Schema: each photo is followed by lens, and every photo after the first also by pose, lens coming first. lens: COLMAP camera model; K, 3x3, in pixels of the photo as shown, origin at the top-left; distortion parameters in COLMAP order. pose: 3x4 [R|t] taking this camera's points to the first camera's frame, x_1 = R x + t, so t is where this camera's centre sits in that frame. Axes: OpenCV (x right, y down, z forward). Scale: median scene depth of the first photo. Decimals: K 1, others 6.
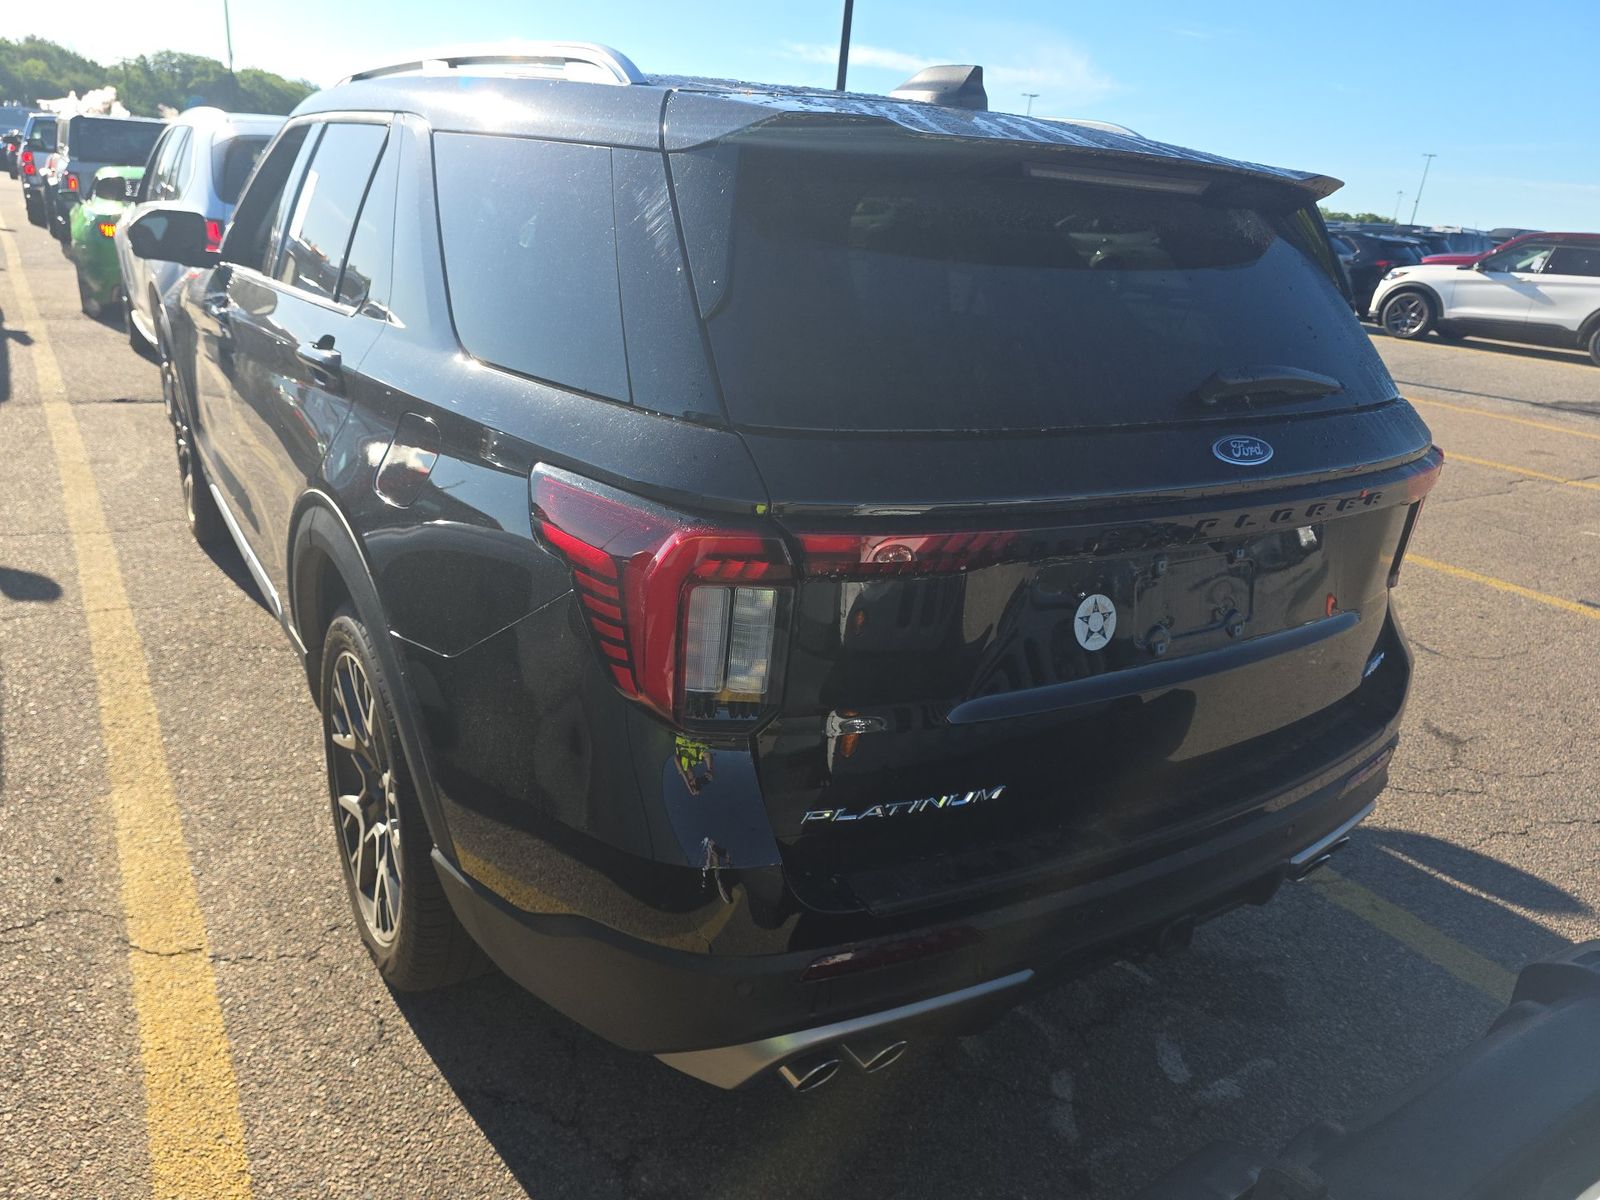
lens RADIAL K [[1059.1, 0, 803.9], [0, 1059.1, 594.5], [0, 0, 1]] dist [-0.004101, -0.000503]
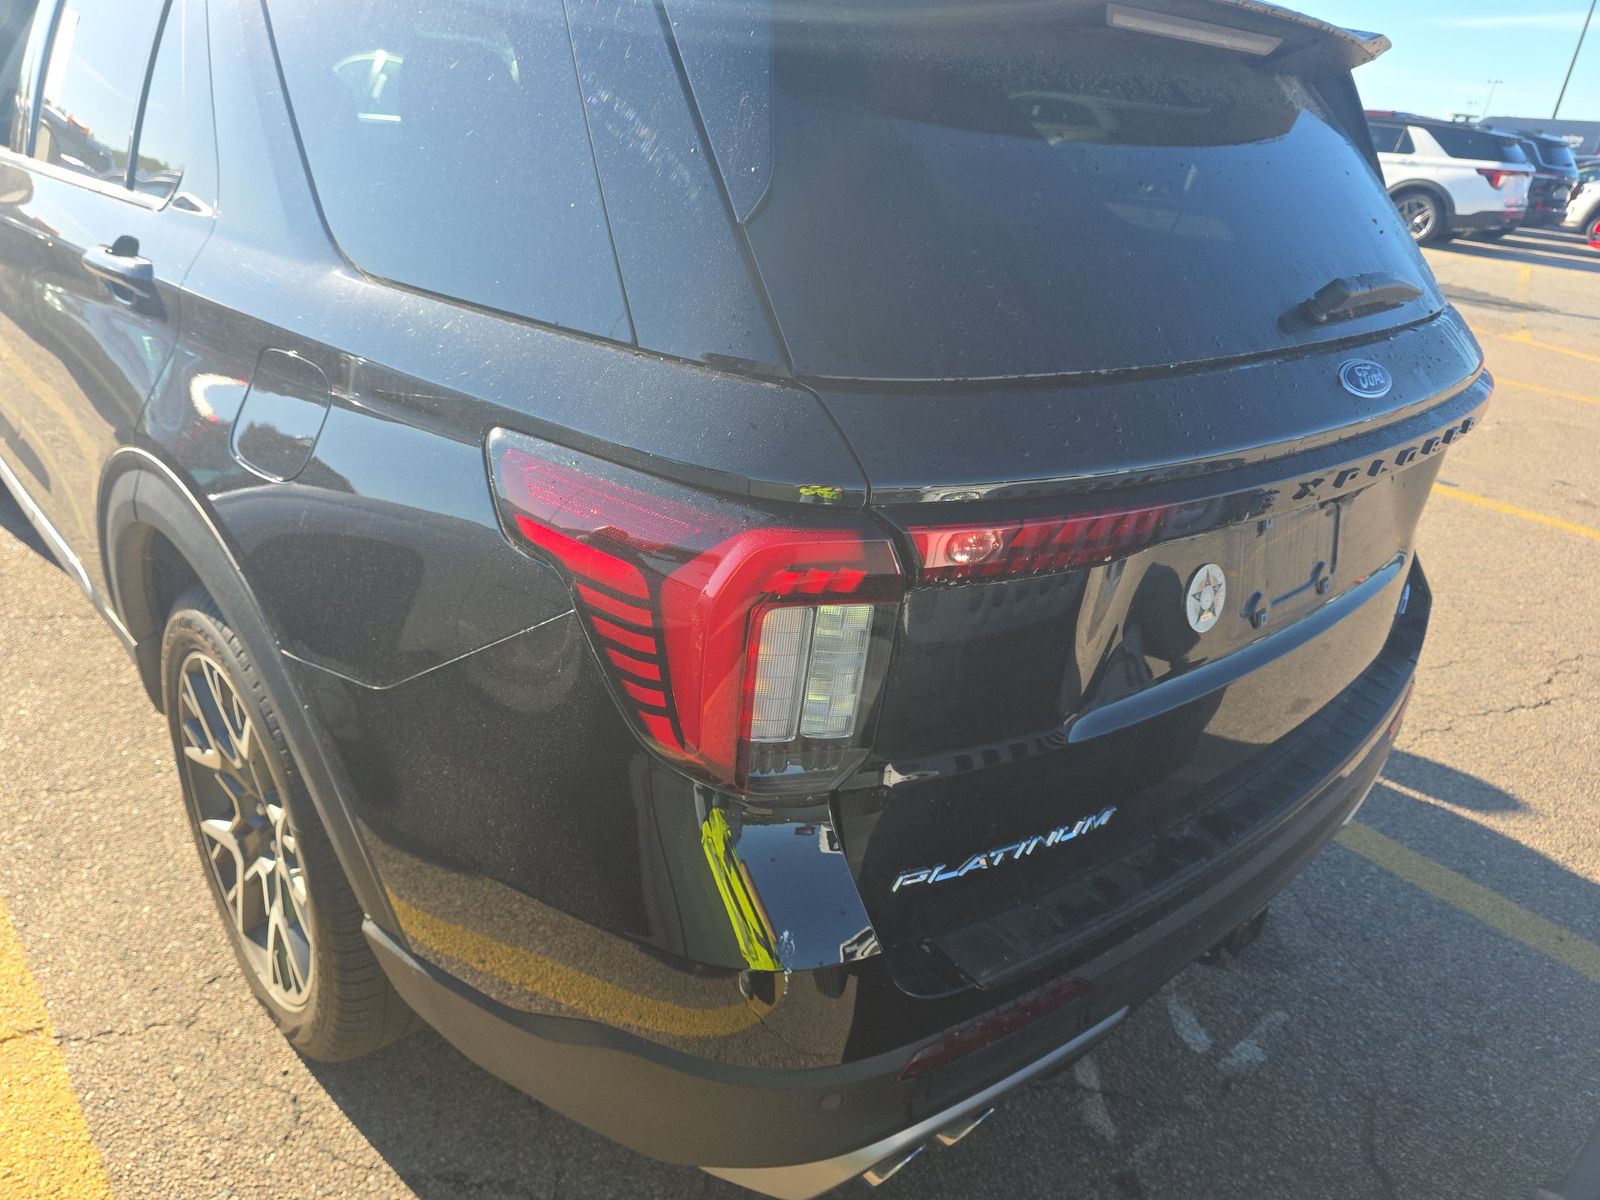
lens RADIAL K [[1067.6, 0, 800.0], [0, 1067.6, 600.0], [0, 0, 1]] dist [0.004204, -0.009294]
pose [[0.987653, -0.059236, 0.145024, -0.105763], [0.043467, 0.993026, 0.109586, -0.052379], [-0.150504, -0.101929, 0.983341, 0.159970]]
